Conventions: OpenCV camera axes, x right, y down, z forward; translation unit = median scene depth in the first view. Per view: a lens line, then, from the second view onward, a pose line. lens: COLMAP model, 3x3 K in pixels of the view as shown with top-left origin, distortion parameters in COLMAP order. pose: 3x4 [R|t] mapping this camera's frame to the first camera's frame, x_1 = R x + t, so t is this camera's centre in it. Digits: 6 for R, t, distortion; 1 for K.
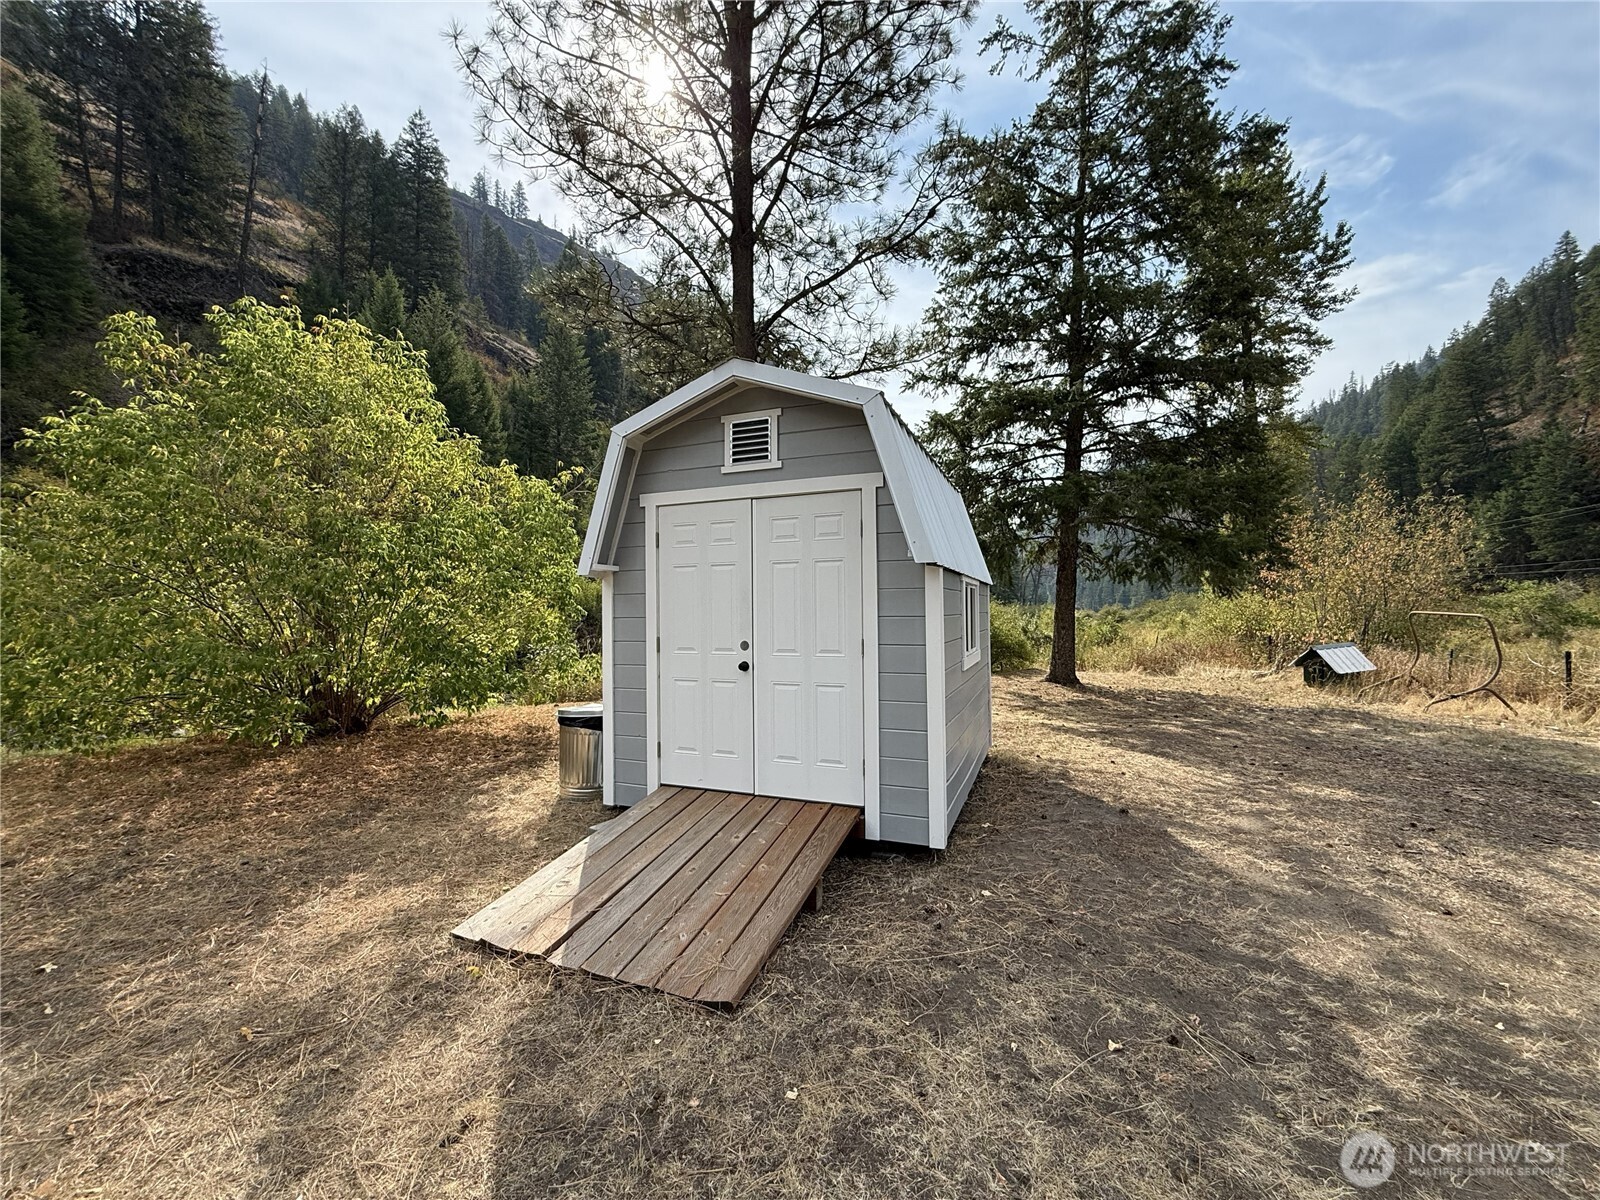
lens RADIAL K [[637.2, 0, 802.5], [0, 637.2, 604.5], [0, 0, 1]] dist [0.000589, -0.000380]
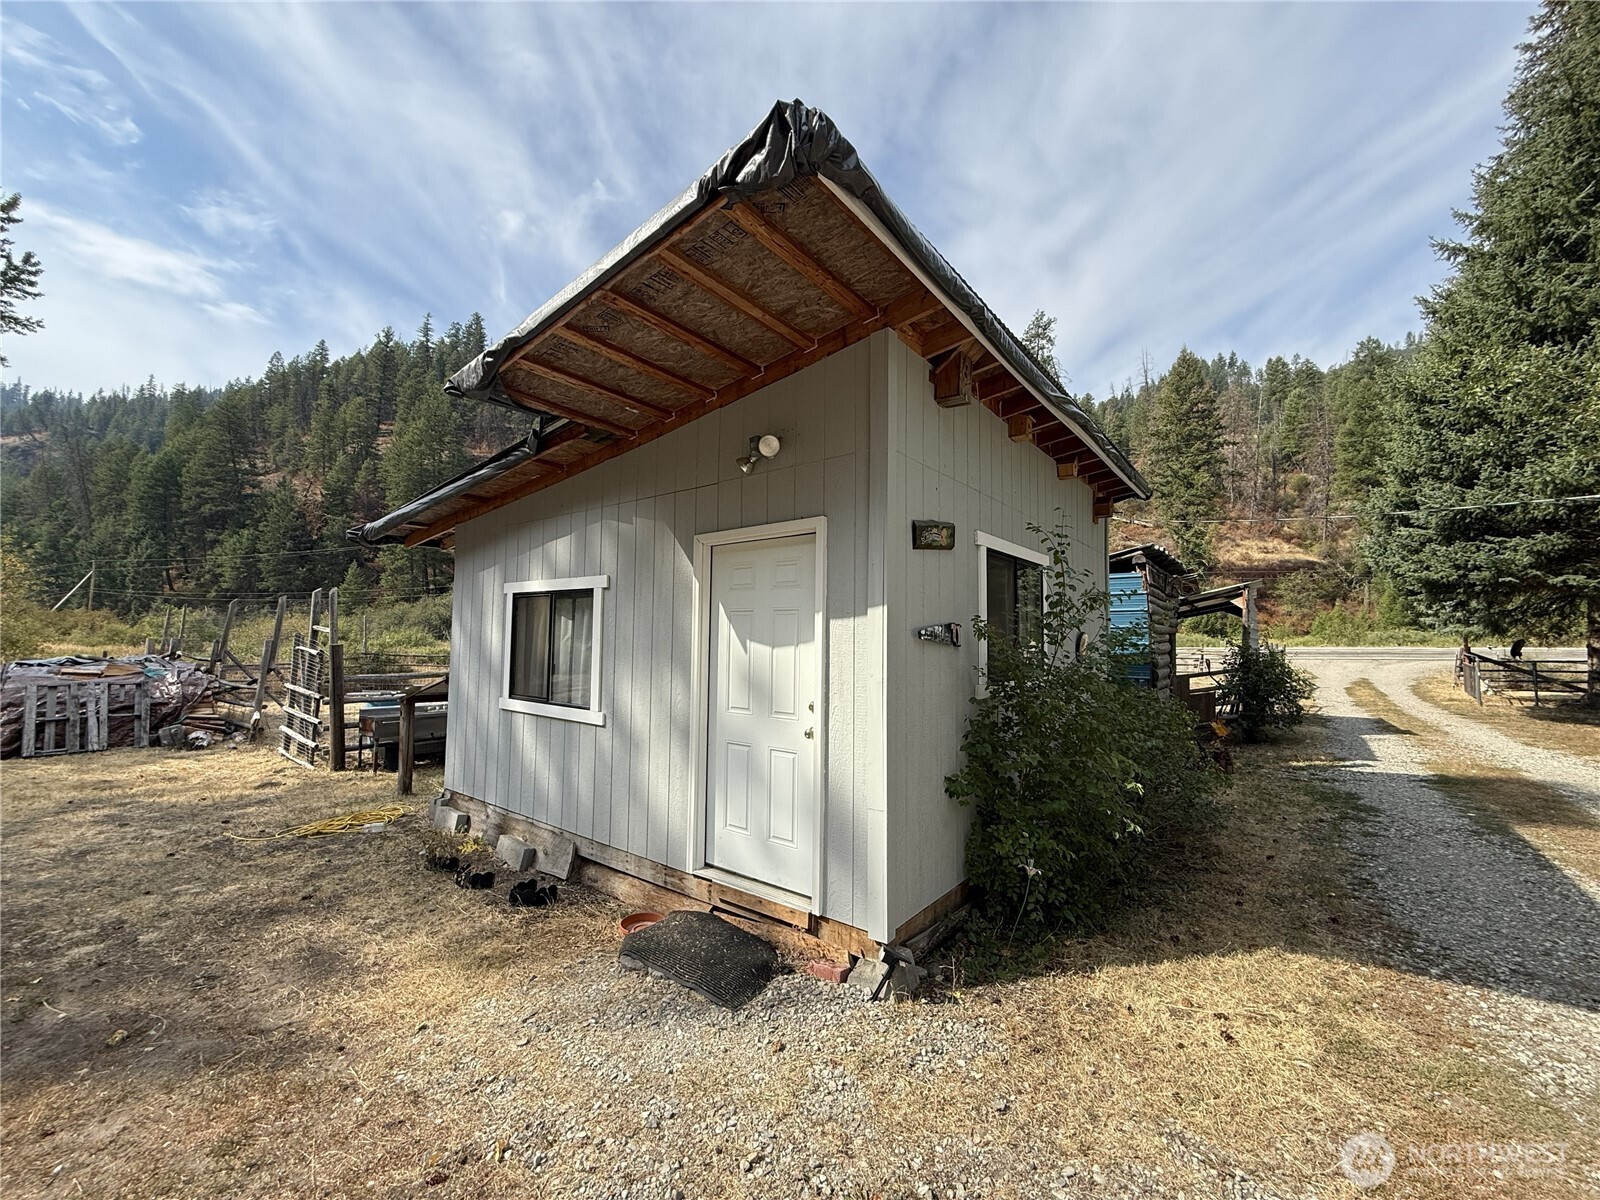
lens RADIAL K [[637.2, 0, 794.3], [0, 637.2, 601.7], [0, 0, 1]] dist [0.000589, -0.000380]
pose [[0.057022, 0.057819, 0.996697, -0.082485], [-0.024550, 0.998101, -0.056496, -0.002659], [-0.998071, -0.021247, 0.058334, -0.308191]]
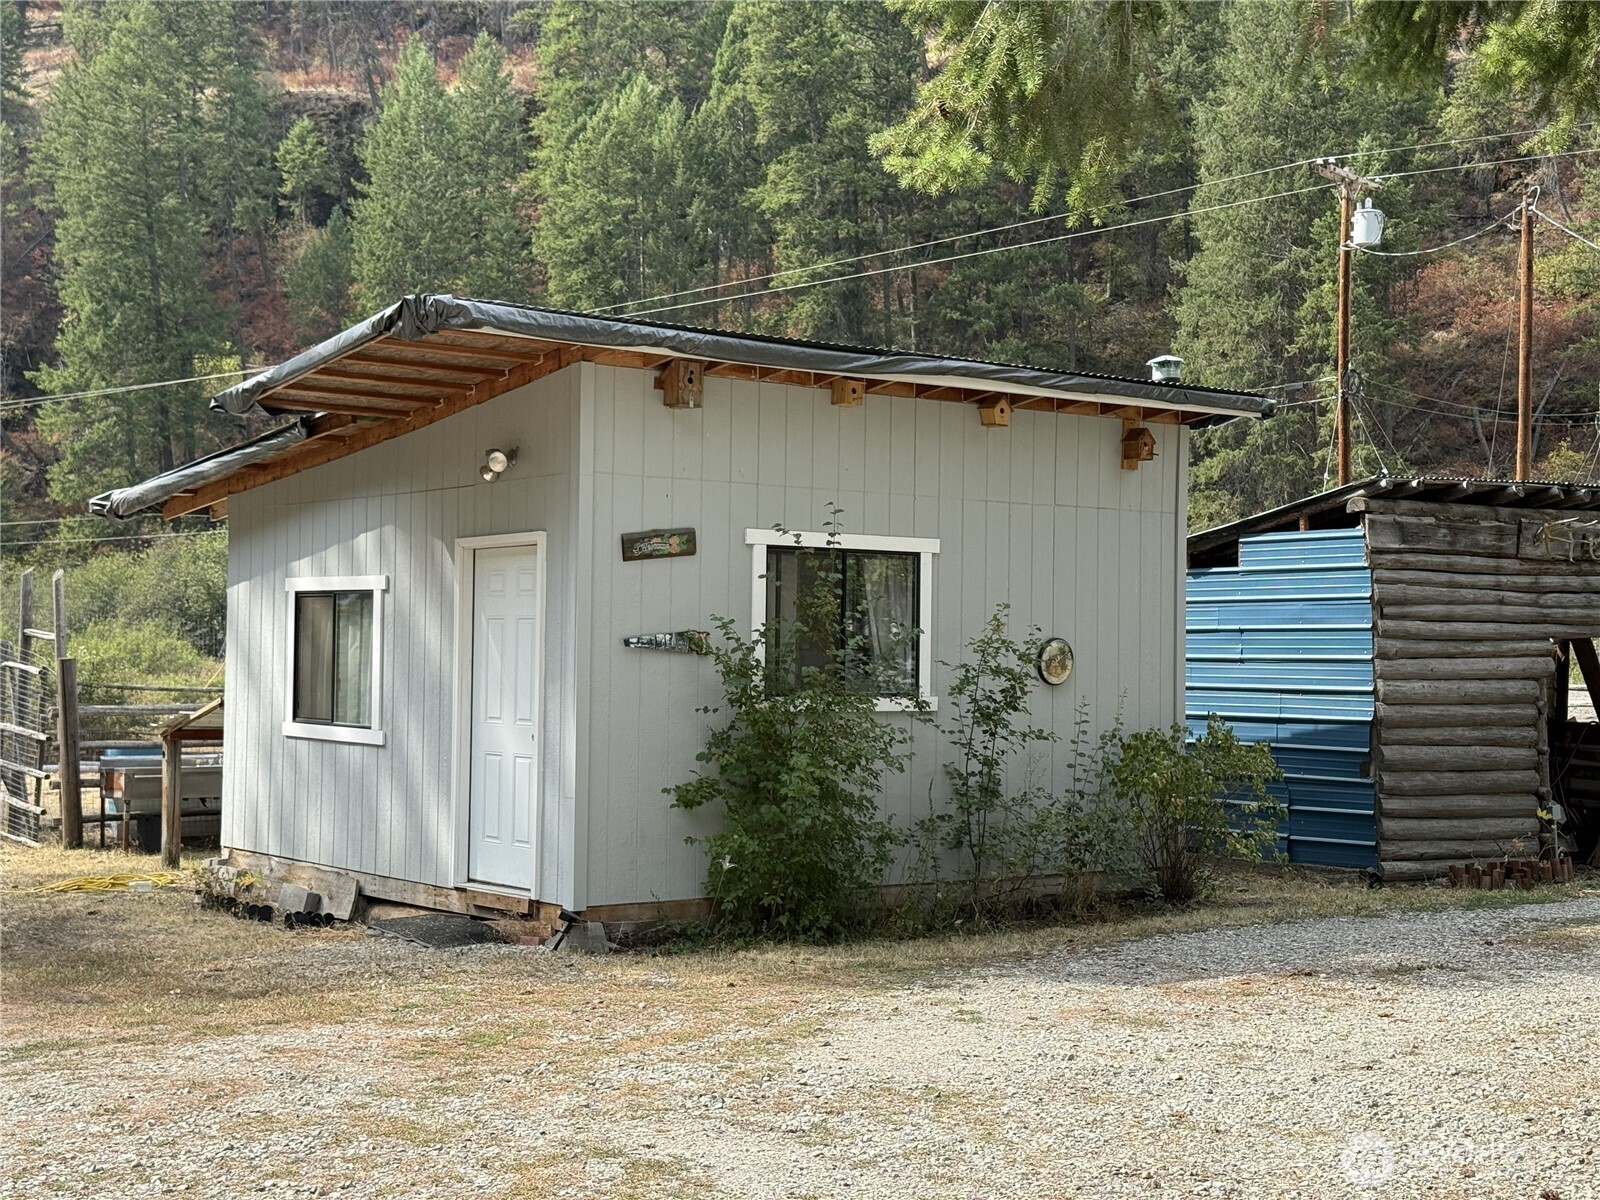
lens RADIAL K [[2233.1, 0, 801.6], [0, 2233.1, 602.6], [0, 0, 1]] dist [0.109067, 0.000000]
pose [[0.301731, 0.022048, 0.953138, -4.137634], [-0.024130, 0.999589, -0.015484, -0.045204], [-0.953088, -0.018327, 0.302139, -2.859478]]
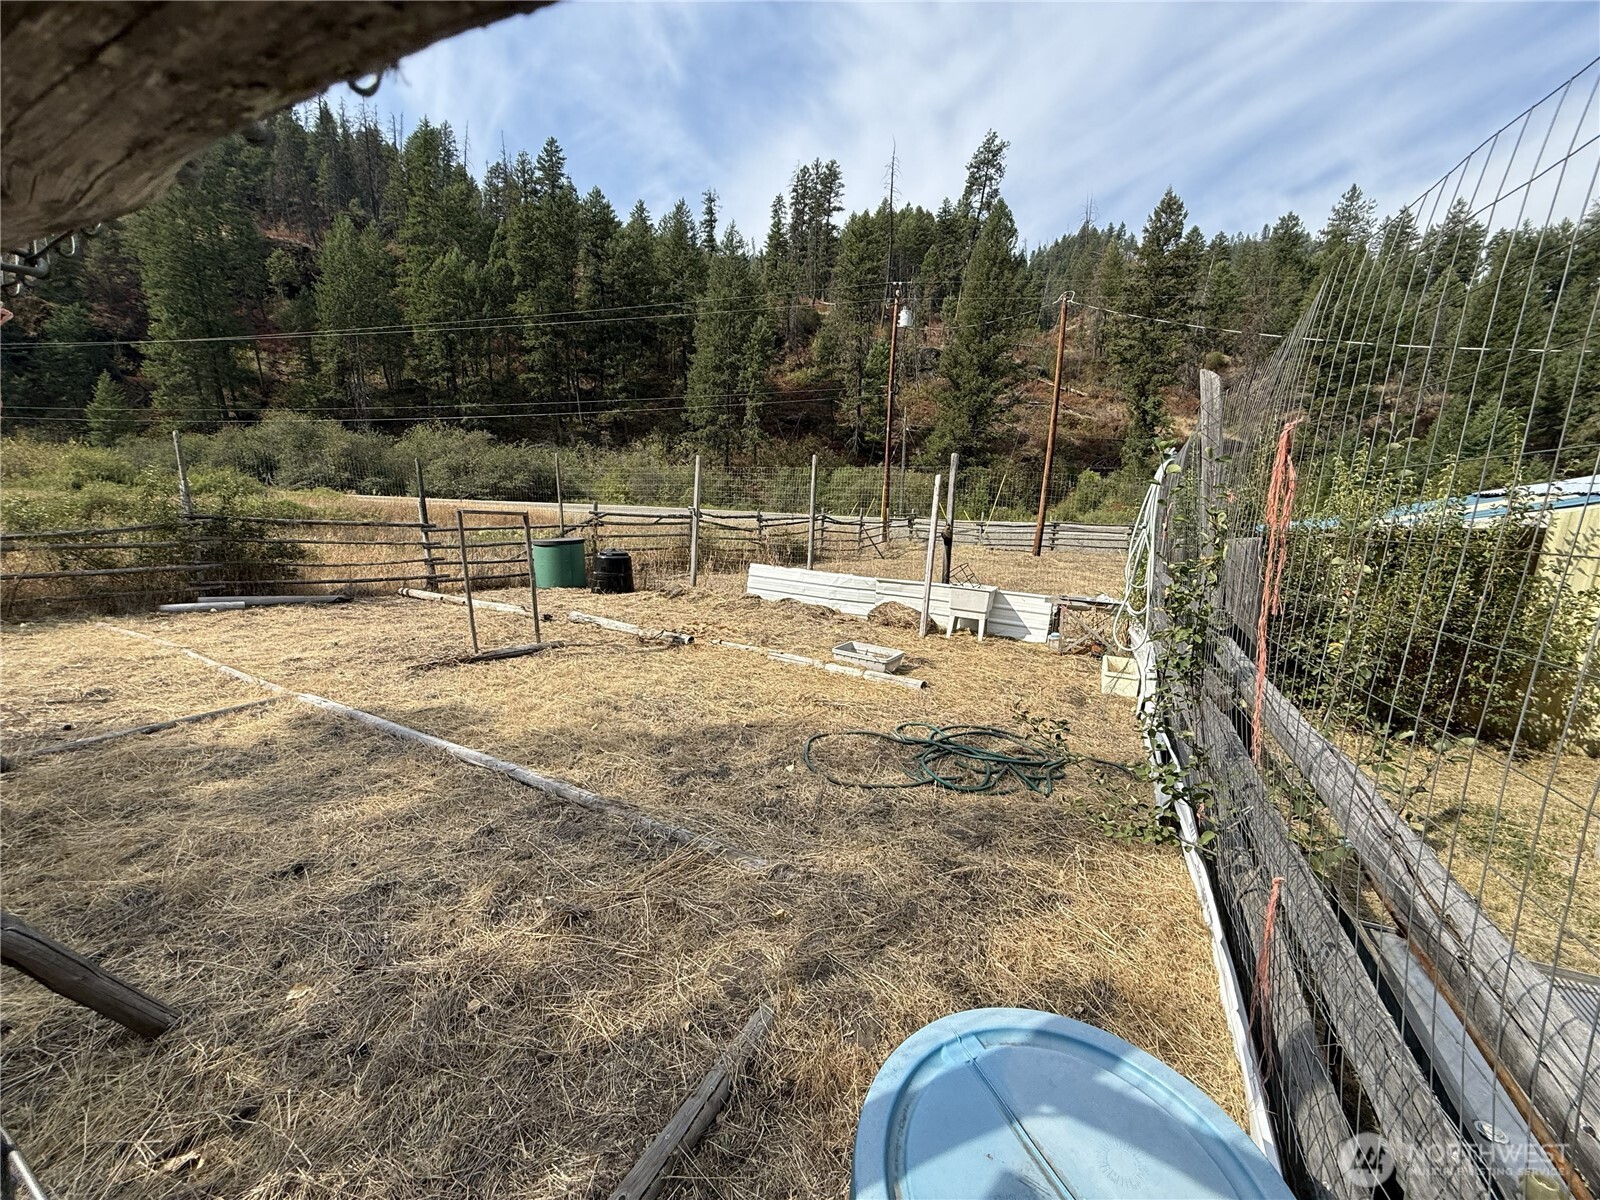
lens RADIAL K [[637.2, 0, 796.8], [0, 637.2, 601.3], [0, 0, 1]] dist [0.000589, -0.000380]
pose [[-0.147231, -0.157220, 0.976527, 3.697686], [-0.058770, 0.986933, 0.150034, 0.049666], [-0.987355, -0.035301, -0.154547, 2.872789]]
